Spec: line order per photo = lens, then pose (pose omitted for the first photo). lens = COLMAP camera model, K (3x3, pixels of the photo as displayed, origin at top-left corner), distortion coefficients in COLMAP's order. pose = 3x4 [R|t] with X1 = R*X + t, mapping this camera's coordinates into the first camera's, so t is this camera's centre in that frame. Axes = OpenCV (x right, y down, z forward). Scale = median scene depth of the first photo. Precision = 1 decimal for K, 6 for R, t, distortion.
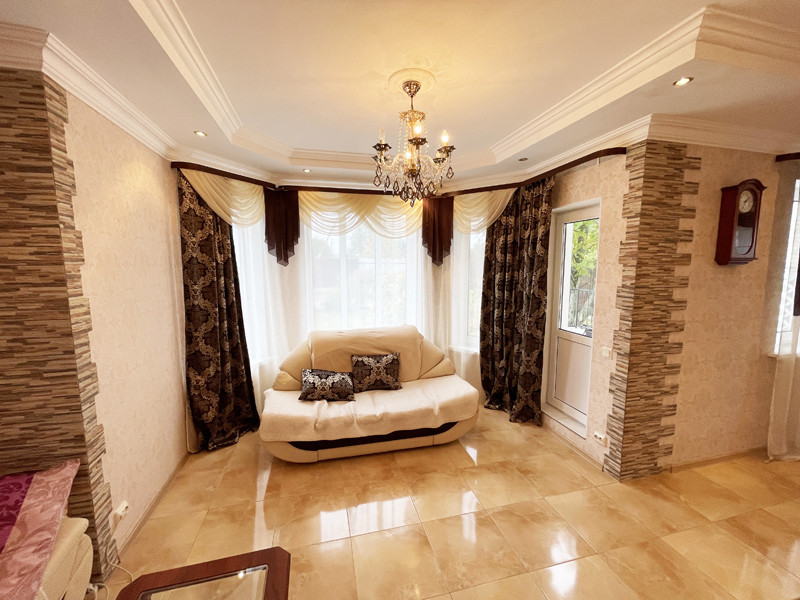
lens RADIAL K [[324.0, 0, 396.0], [0, 324.0, 302.0], [0, 0, 1]] dist [0.000158, -0.000298]
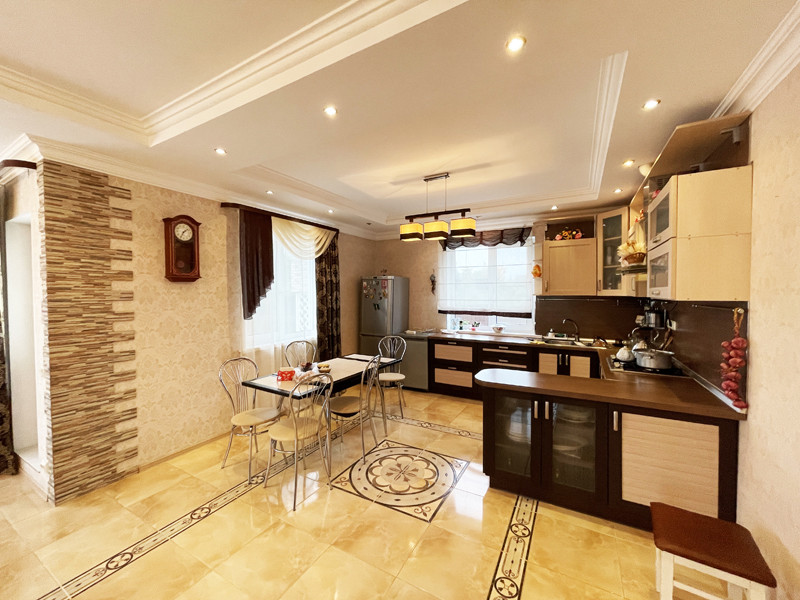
lens RADIAL K [[324.0, 0, 396.1], [0, 324.0, 299.2], [0, 0, 1]] dist [0.000158, -0.000298]
pose [[0.686436, -0.017756, 0.726974, 0.716676], [0.085896, 0.994683, -0.056812, 0.094095], [-0.722100, 0.101442, 0.684311, -0.441047]]
